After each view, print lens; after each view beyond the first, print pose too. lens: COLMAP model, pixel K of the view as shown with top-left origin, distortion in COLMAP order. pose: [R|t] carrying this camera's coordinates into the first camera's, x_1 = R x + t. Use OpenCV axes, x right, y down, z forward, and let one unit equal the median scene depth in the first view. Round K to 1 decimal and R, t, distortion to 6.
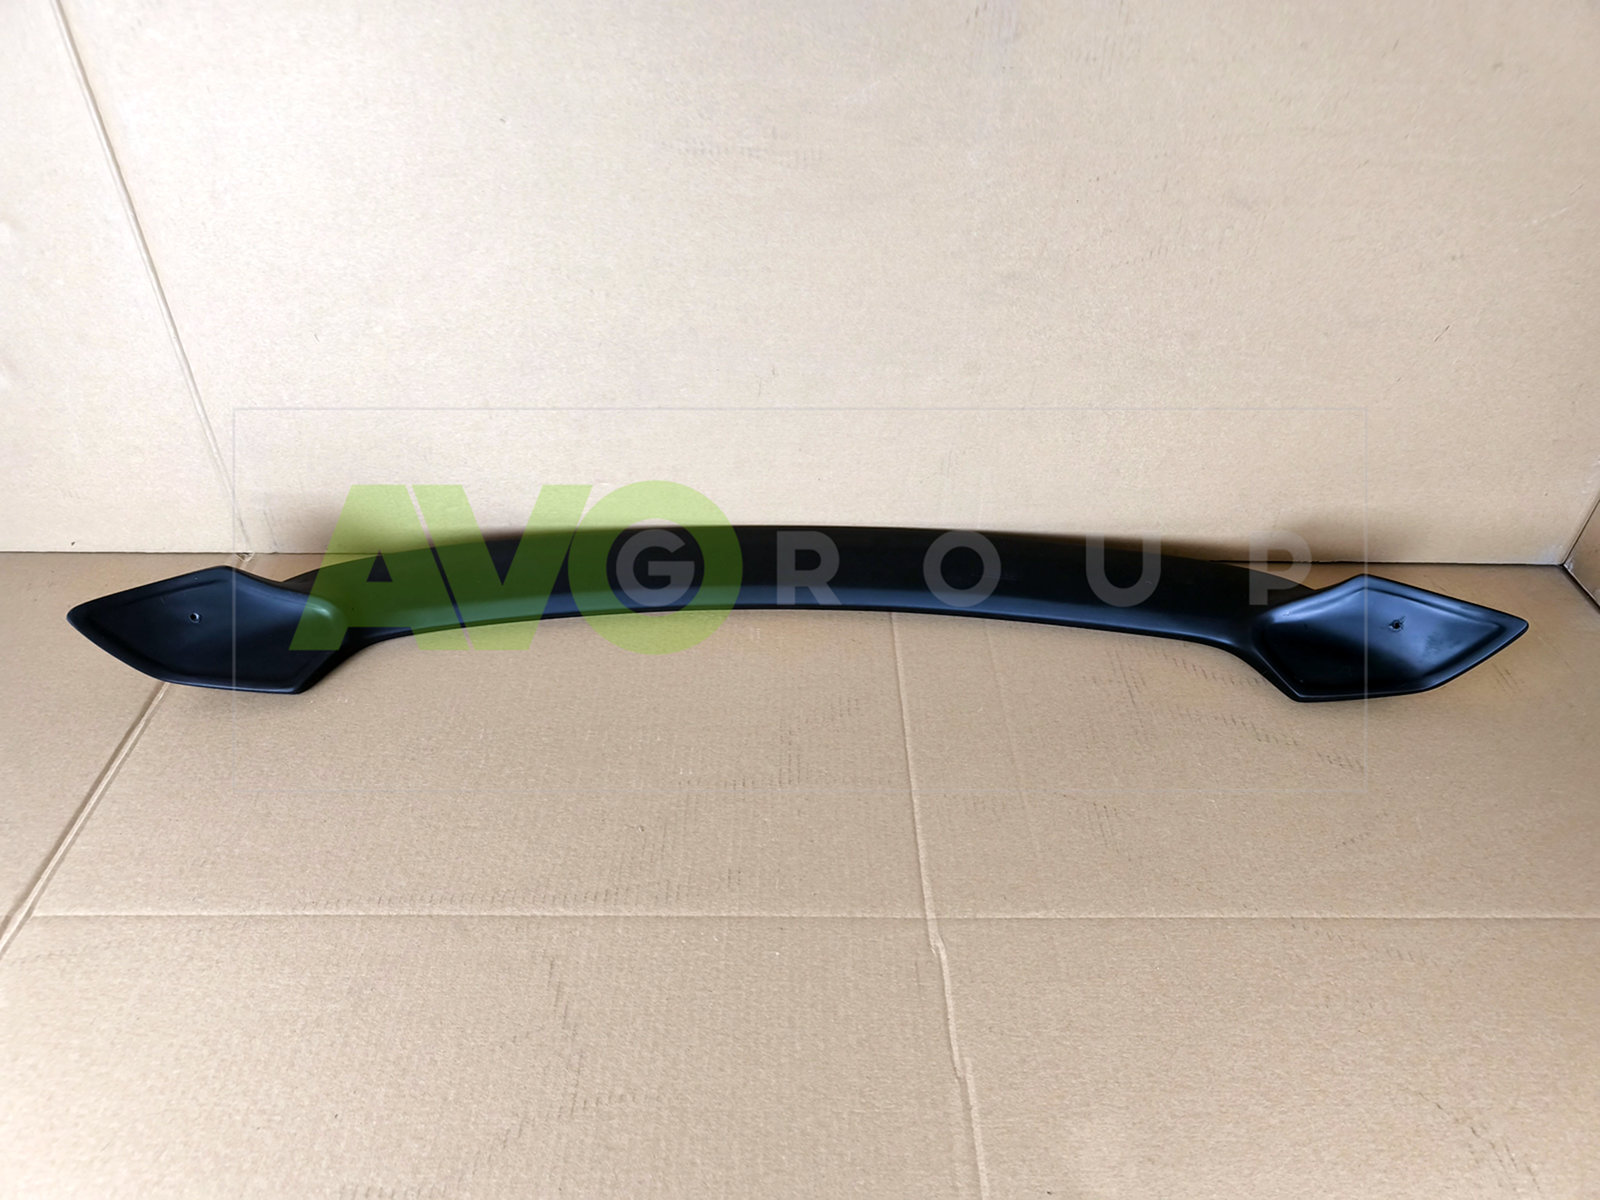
lens RADIAL K [[1100.6, 0, 800.2], [0, 1100.6, 589.3], [0, 0, 1]] dist [0.003046, -0.015908]
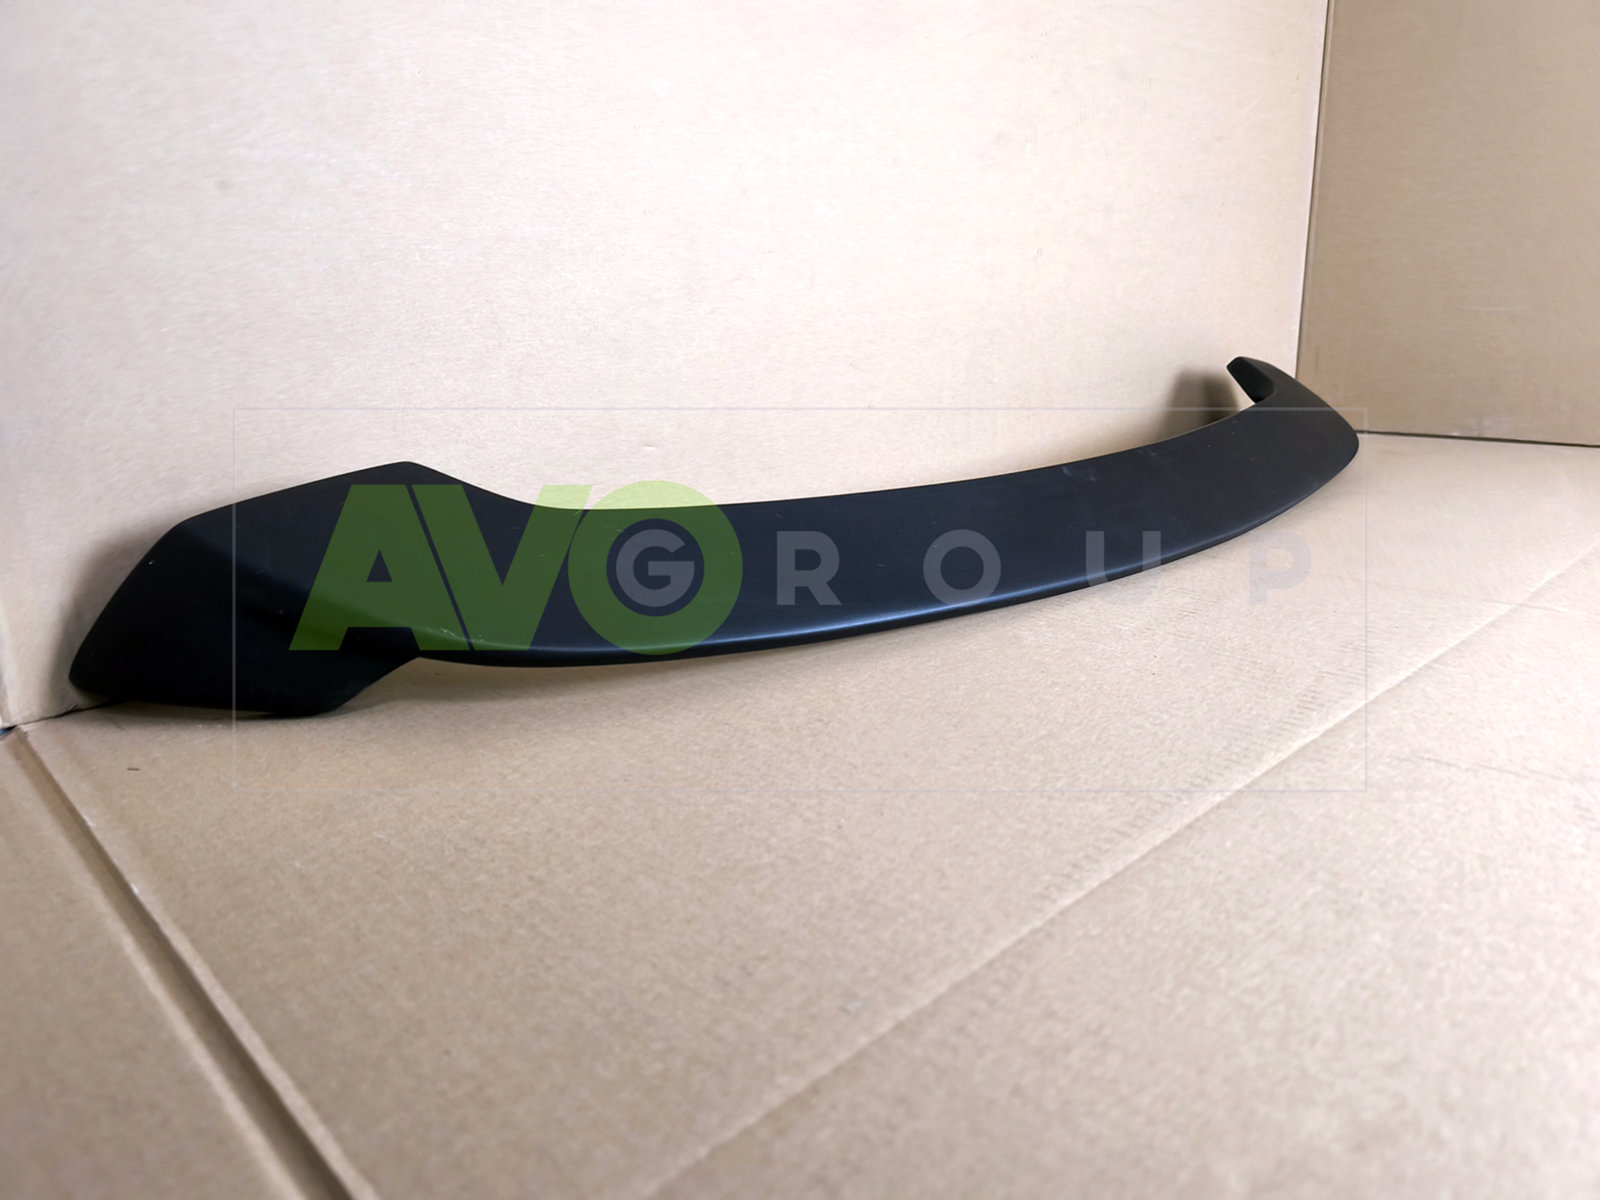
lens RADIAL K [[1100.6, 0, 796.2], [0, 1100.6, 601.7], [0, 0, 1]] dist [0.003046, -0.015908]
pose [[0.733448, -0.215952, 0.644529, -0.761470], [0.452009, 0.863125, -0.225174, 0.238772], [-0.507683, 0.456487, 0.730670, 0.679034]]
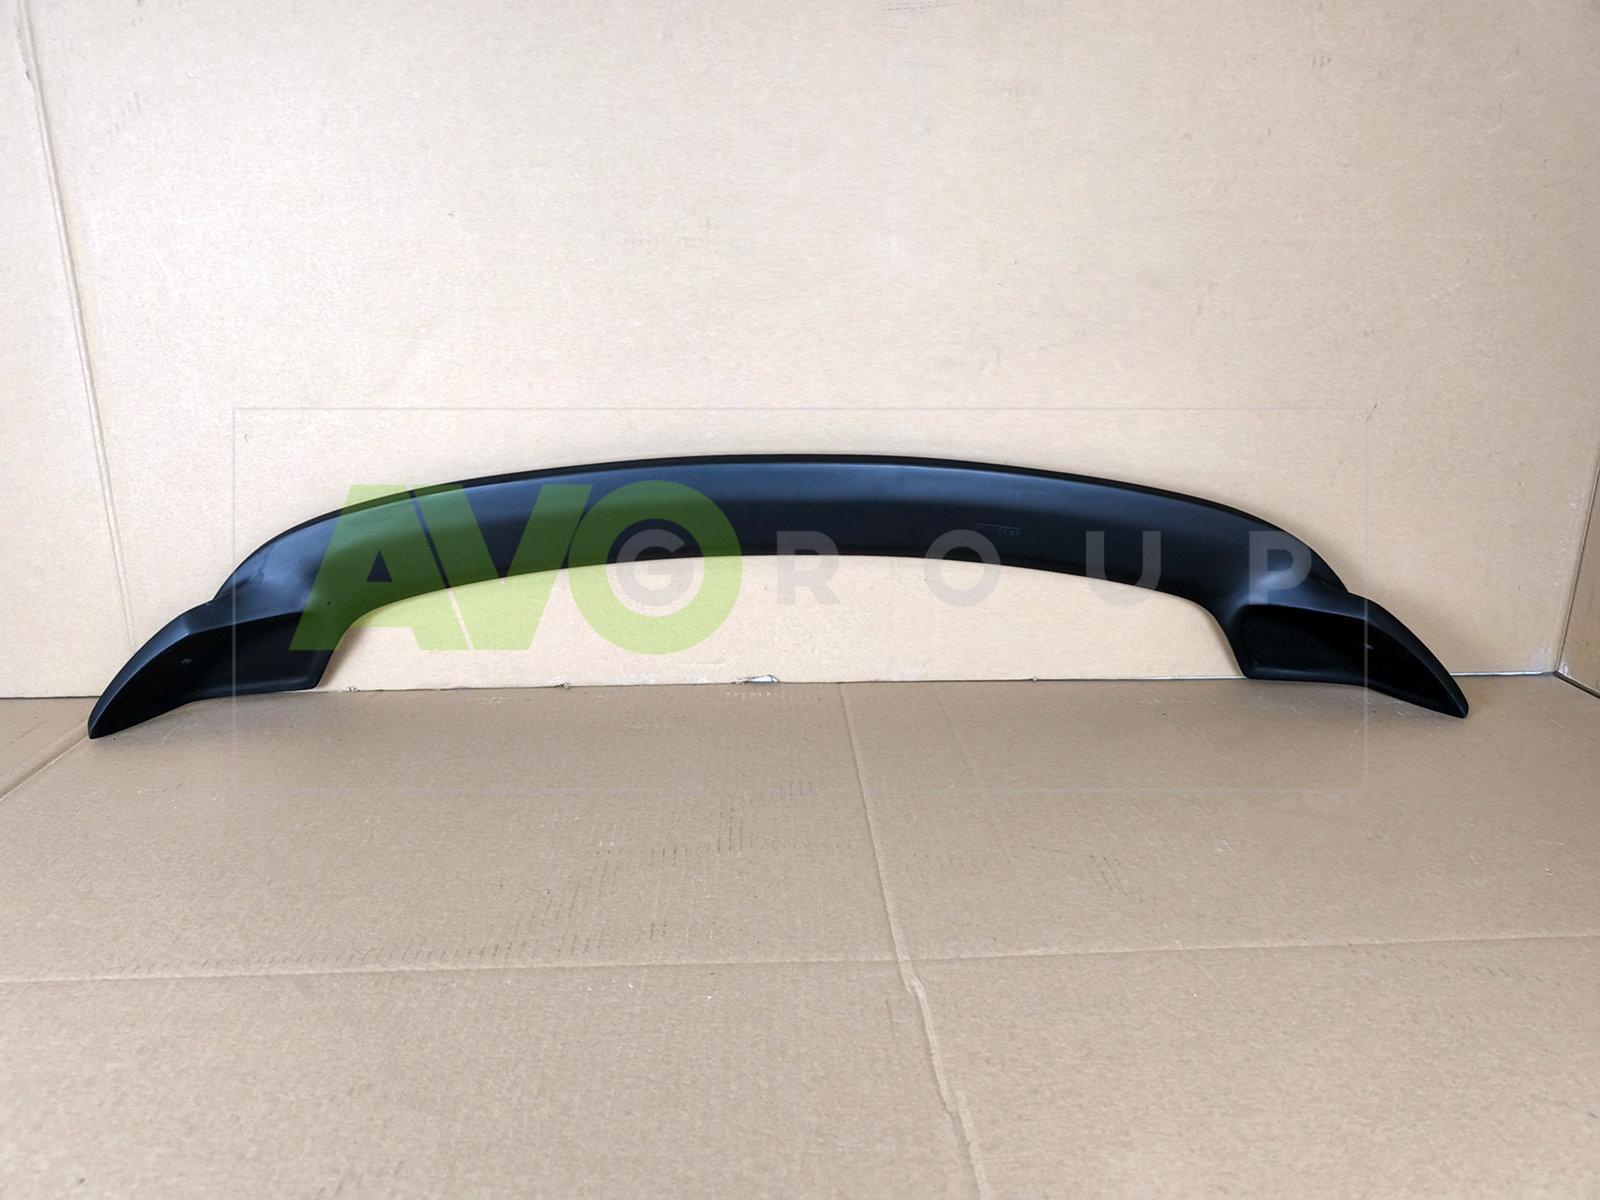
lens RADIAL K [[1100.6, 0, 801.1], [0, 1100.6, 586.1], [0, 0, 1]] dist [0.003046, -0.015908]
pose [[0.999201, -0.025496, 0.030777, 0.026595], [0.035178, 0.926556, -0.374509, 0.340563], [-0.018968, 0.375292, 0.926713, 0.159503]]
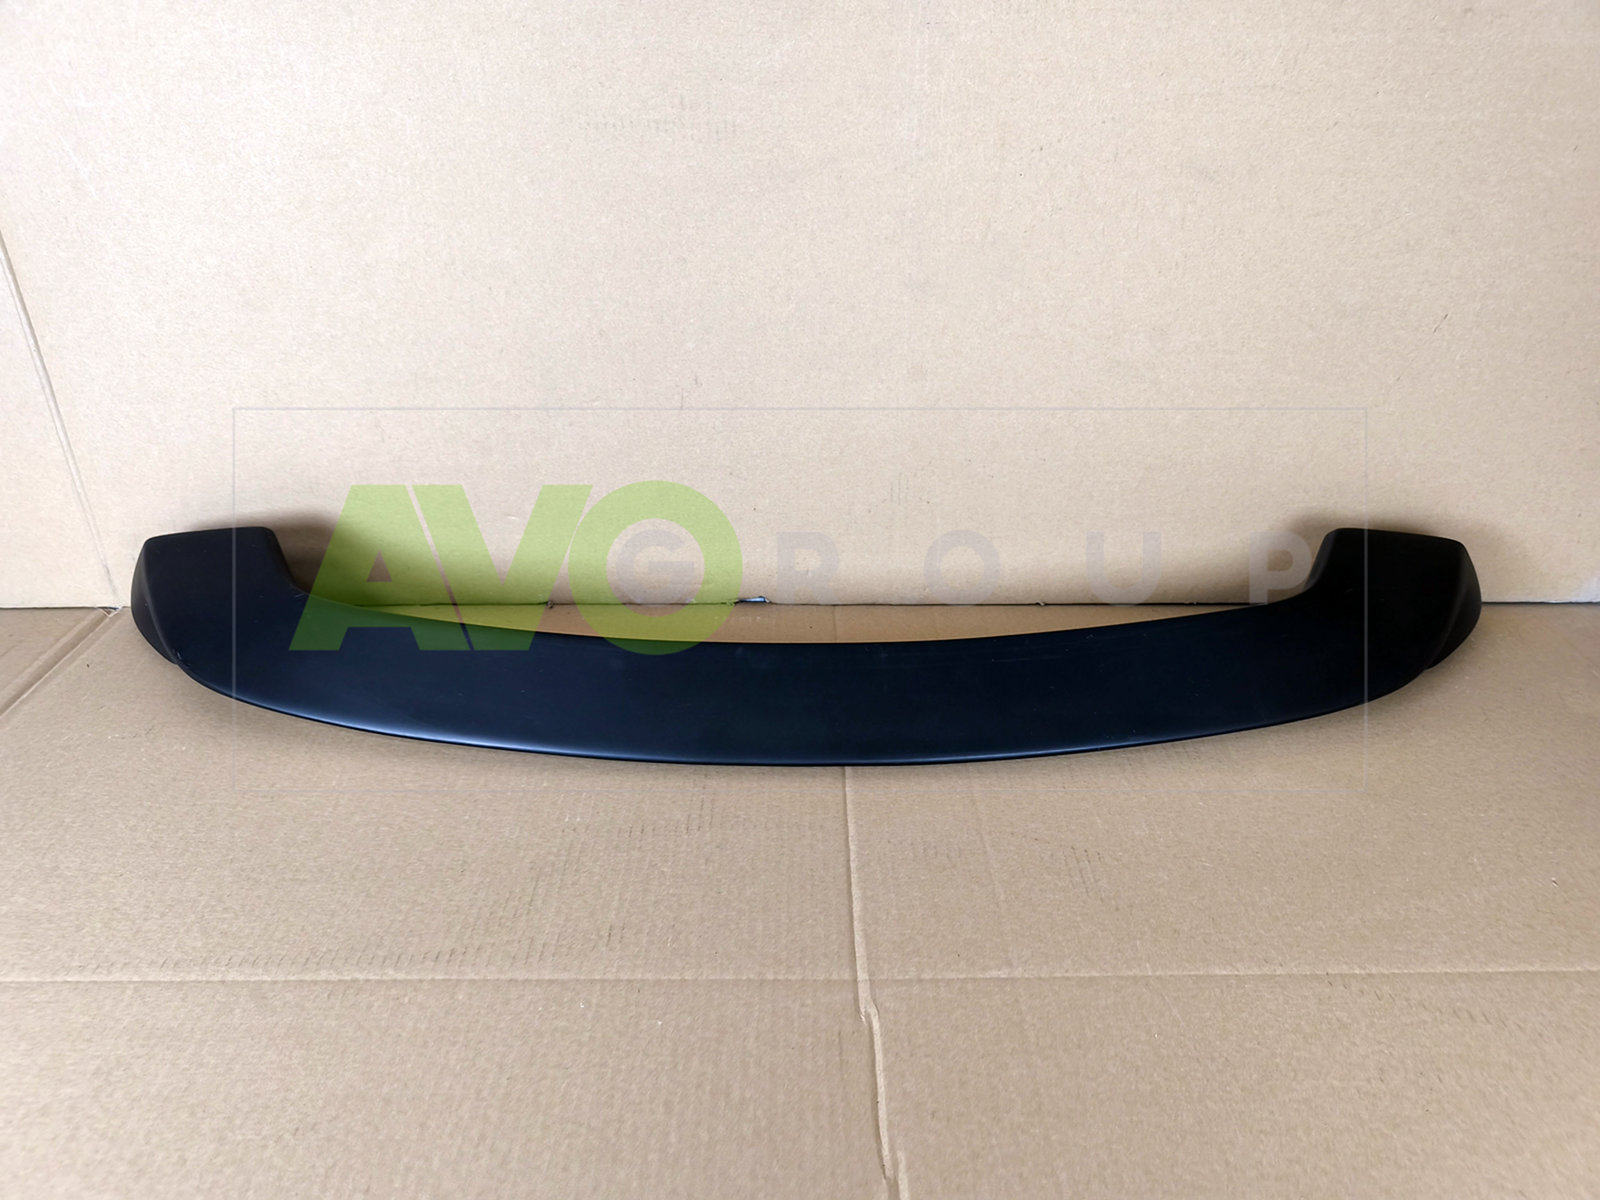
lens RADIAL K [[1100.6, 0, 804.5], [0, 1100.6, 598.8], [0, 0, 1]] dist [0.003046, -0.015908]
pose [[0.999838, -0.014674, -0.010416, 0.089169], [0.012727, 0.985849, -0.167154, 0.161214], [0.012722, 0.166994, 0.985876, 0.183712]]
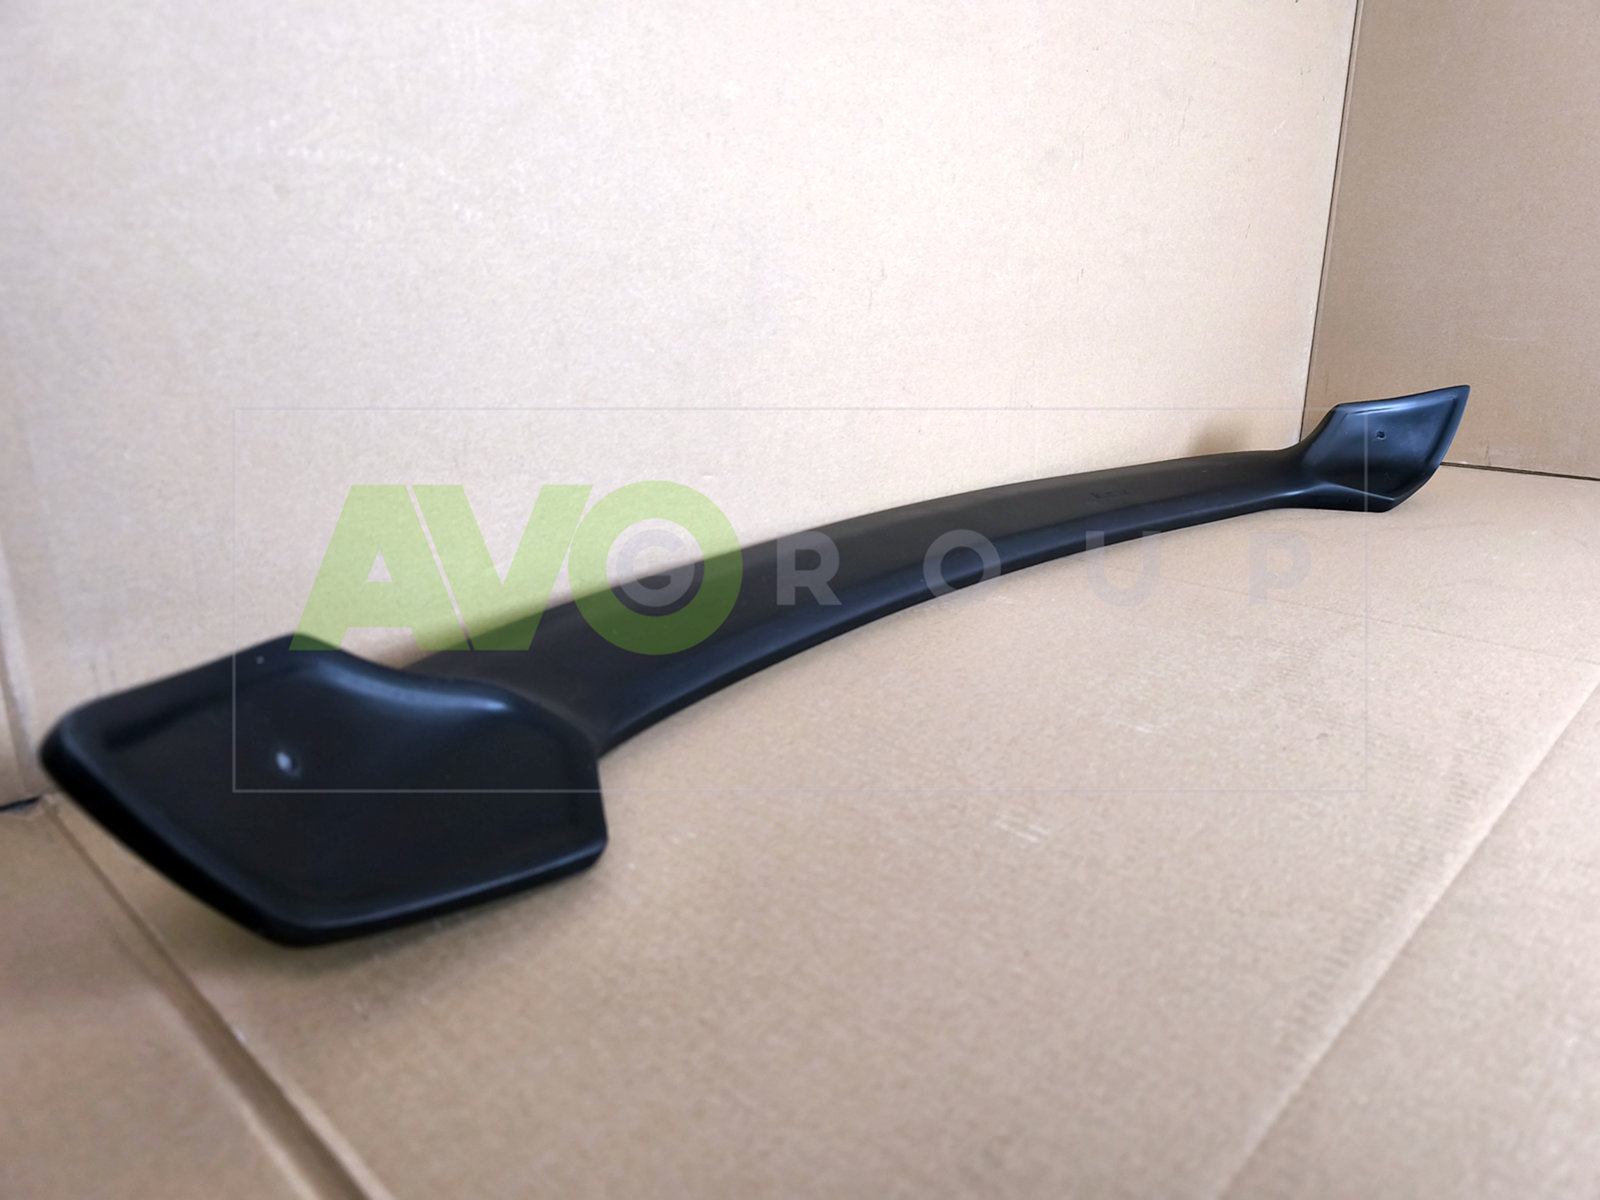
lens RADIAL K [[1100.6, 0, 804.3], [0, 1100.6, 595.6], [0, 0, 1]] dist [0.003046, -0.015908]
pose [[0.695824, -0.210921, 0.686543, -0.789646], [0.448699, 0.874063, -0.186234, 0.142460], [-0.560801, 0.437637, 0.702834, 0.747172]]
